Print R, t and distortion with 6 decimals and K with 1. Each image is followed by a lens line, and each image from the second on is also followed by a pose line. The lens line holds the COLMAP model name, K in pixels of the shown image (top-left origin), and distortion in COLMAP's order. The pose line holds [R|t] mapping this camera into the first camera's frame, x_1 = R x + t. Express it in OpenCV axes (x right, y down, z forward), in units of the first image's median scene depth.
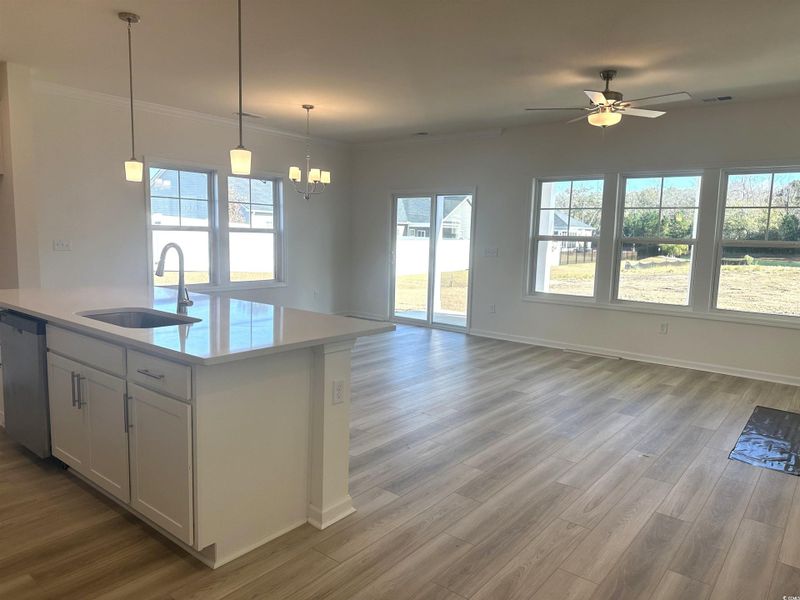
lens RADIAL K [[556.5, 0, 400.0], [0, 556.5, 300.0], [0, 0, 1]] dist [0.012298, -0.001193]
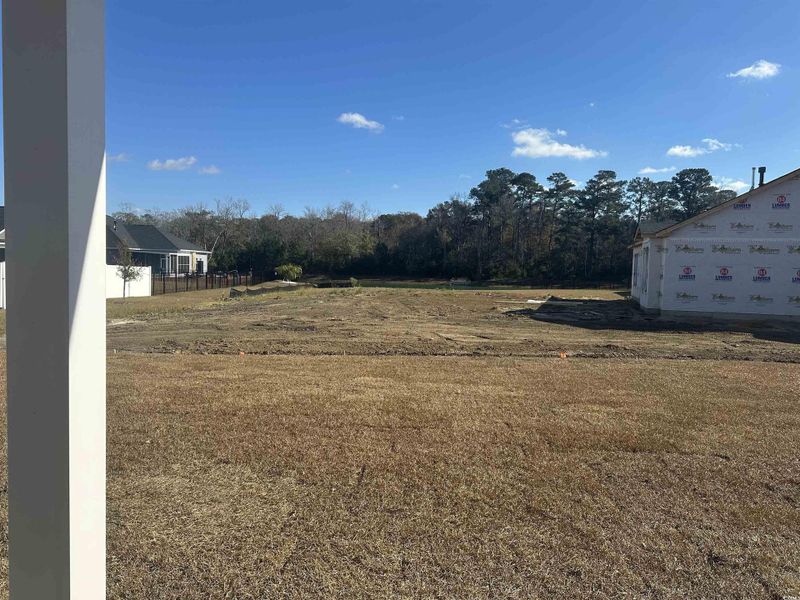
lens RADIAL K [[556.5, 0, 400.0], [0, 556.5, 300.0], [0, 0, 1]] dist [0.012298, -0.001193]
pose [[0.803377, -0.044916, 0.593774, 0.070718], [0.071644, 0.997198, -0.021502, -0.009269], [-0.591145, 0.059814, 0.804344, 0.104621]]
